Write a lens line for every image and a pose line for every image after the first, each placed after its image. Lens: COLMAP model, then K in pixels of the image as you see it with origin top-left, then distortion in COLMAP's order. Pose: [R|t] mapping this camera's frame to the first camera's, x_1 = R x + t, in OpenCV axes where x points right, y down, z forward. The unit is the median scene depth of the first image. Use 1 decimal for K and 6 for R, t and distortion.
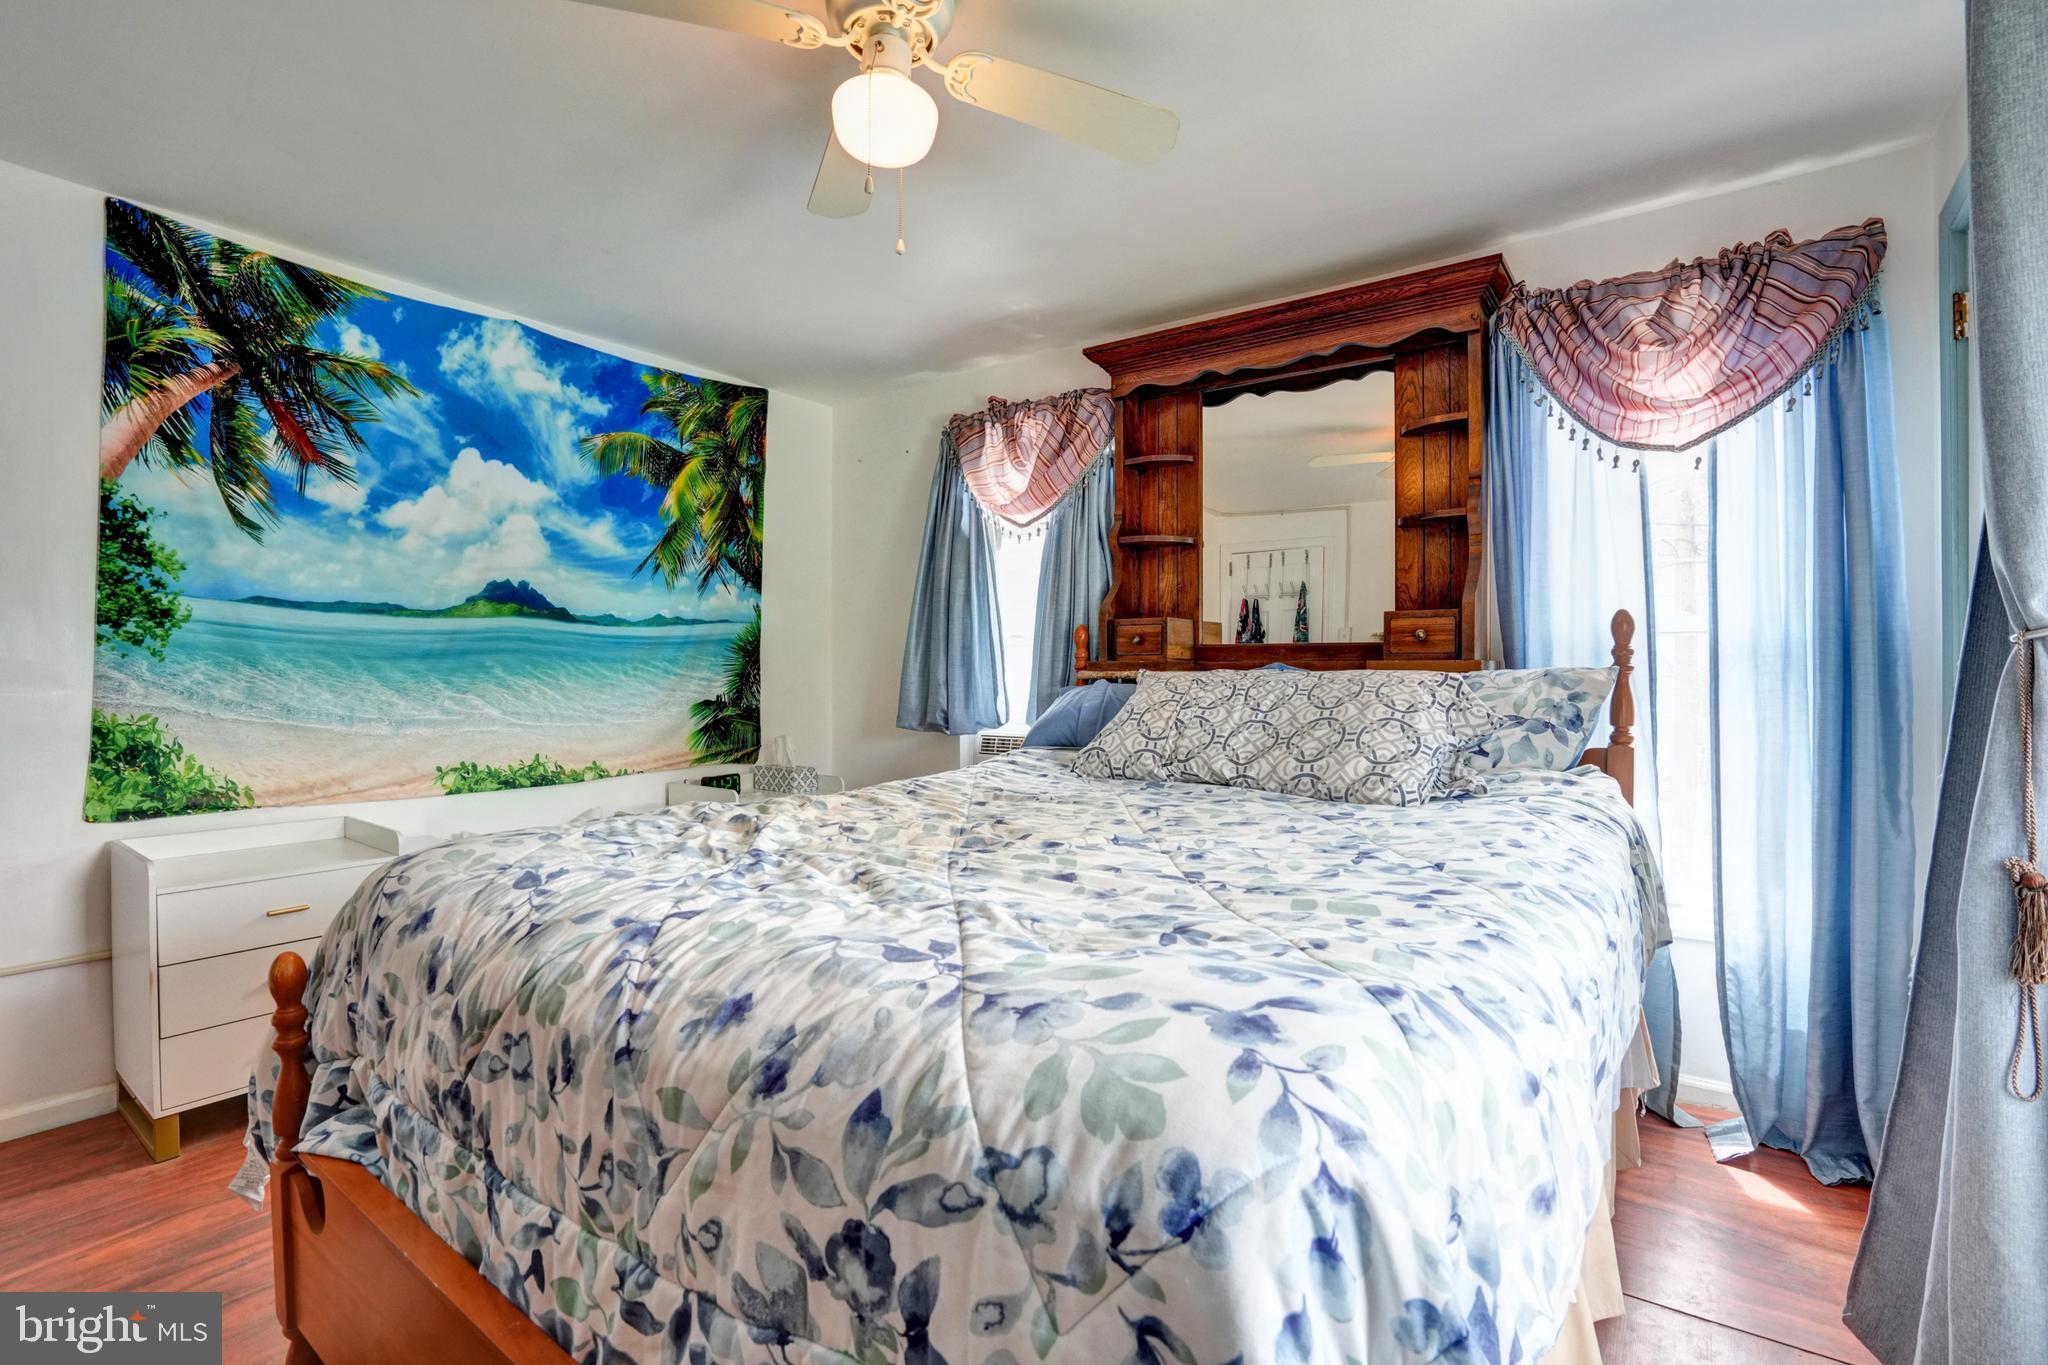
lens RADIAL K [[940.4, 0, 1015.4], [0, 940.4, 678.7], [0, 0, 1]] dist [-0.051472, 0.015826]
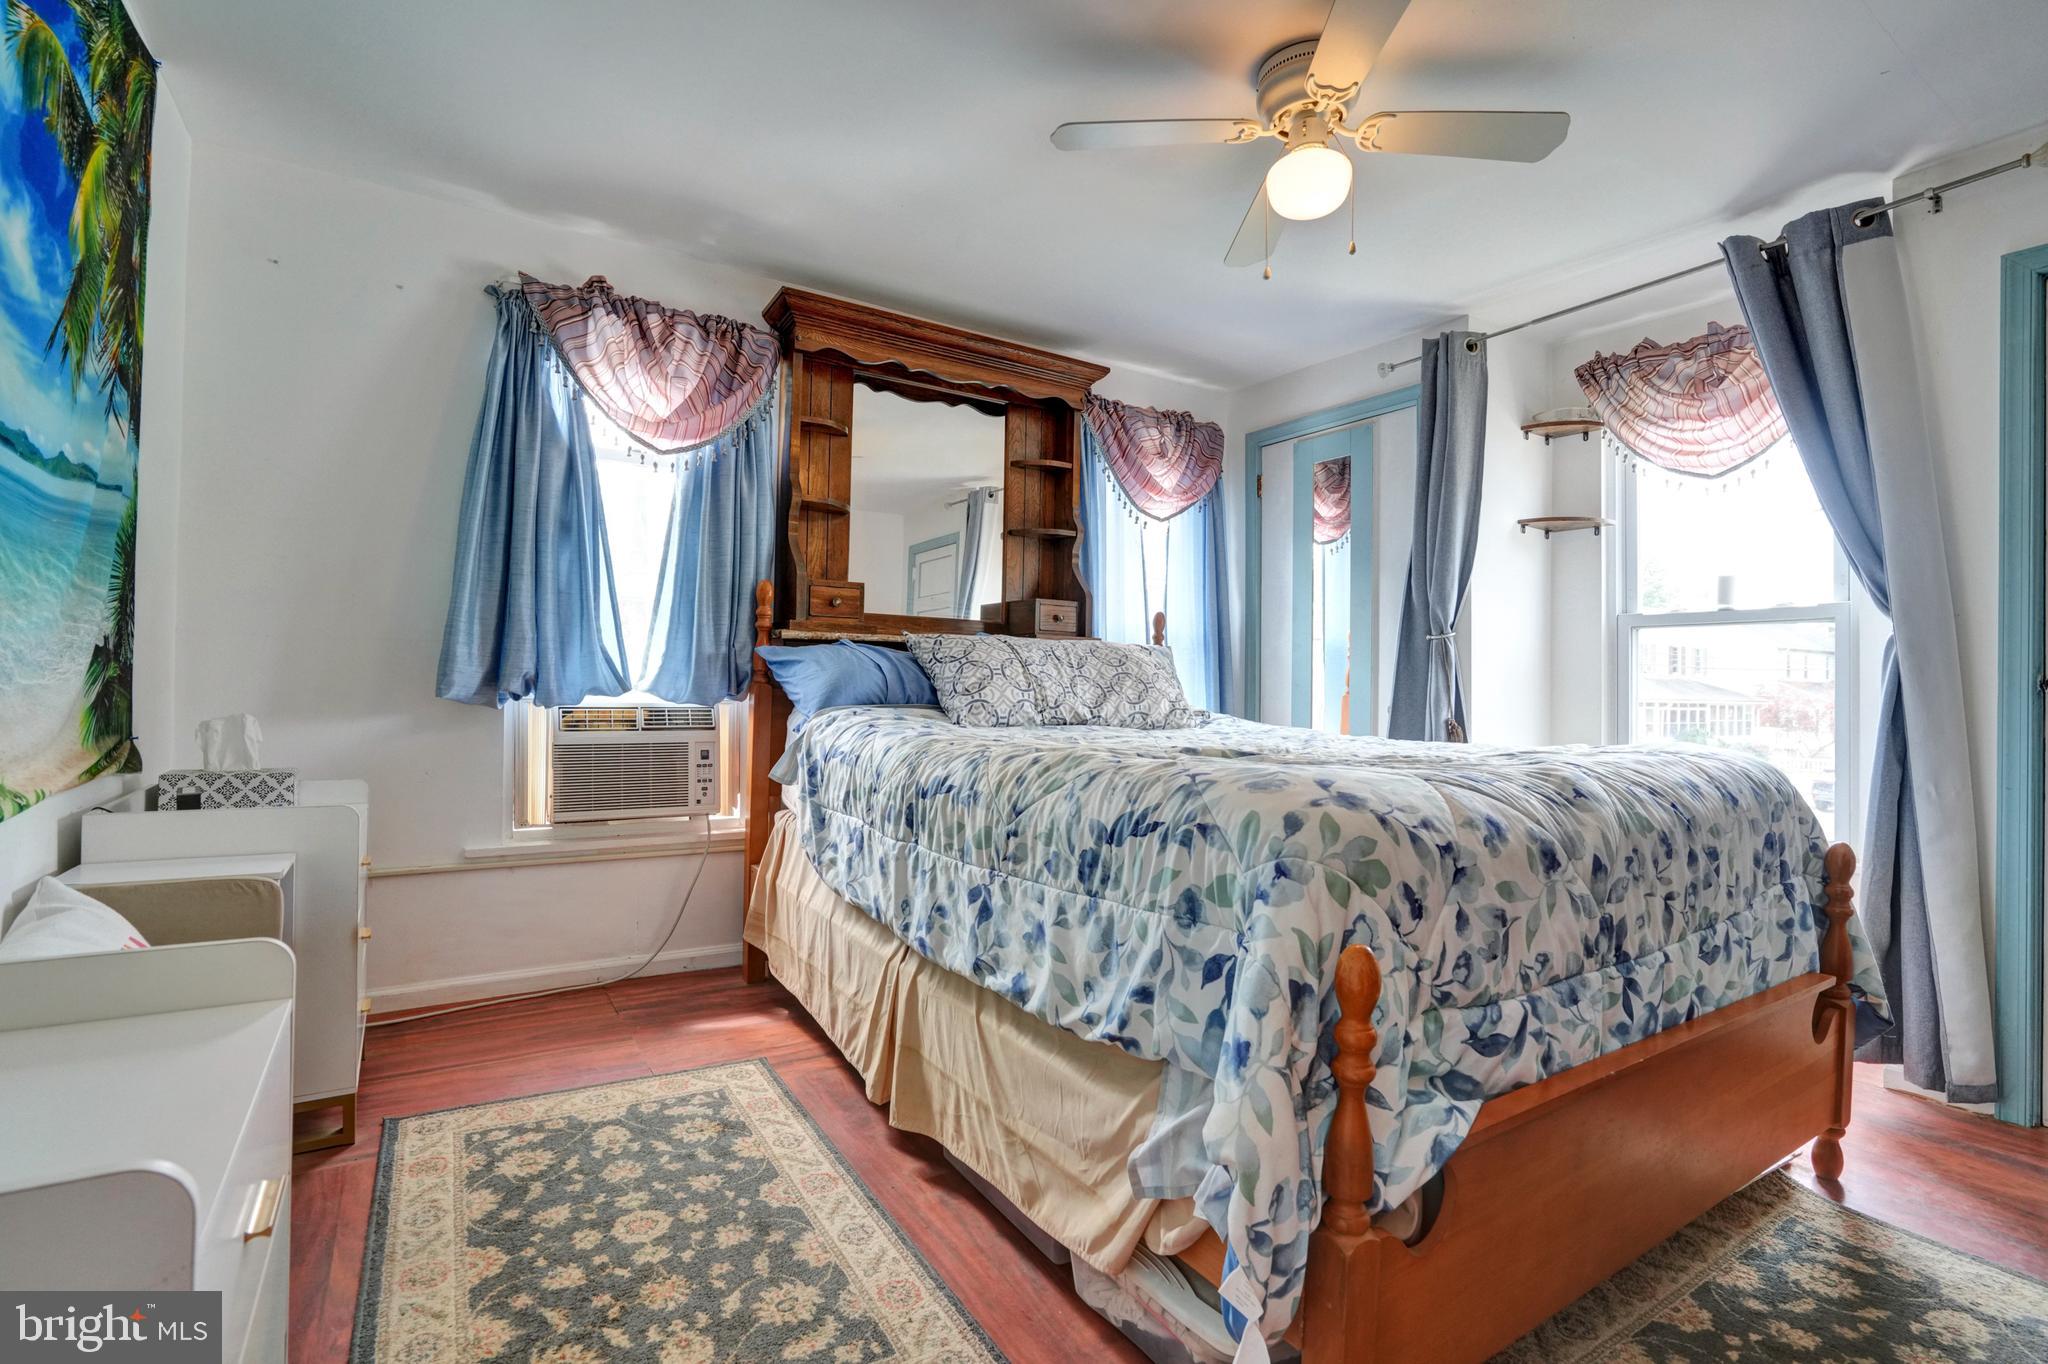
lens RADIAL K [[940.4, 0, 1022.6], [0, 940.4, 679.0], [0, 0, 1]] dist [-0.051472, 0.015826]
pose [[0.353462, 0.017114, 0.935292, -0.733713], [-0.007321, 0.999853, -0.015529, 0.053927], [-0.935420, -0.001359, 0.353535, 0.470402]]
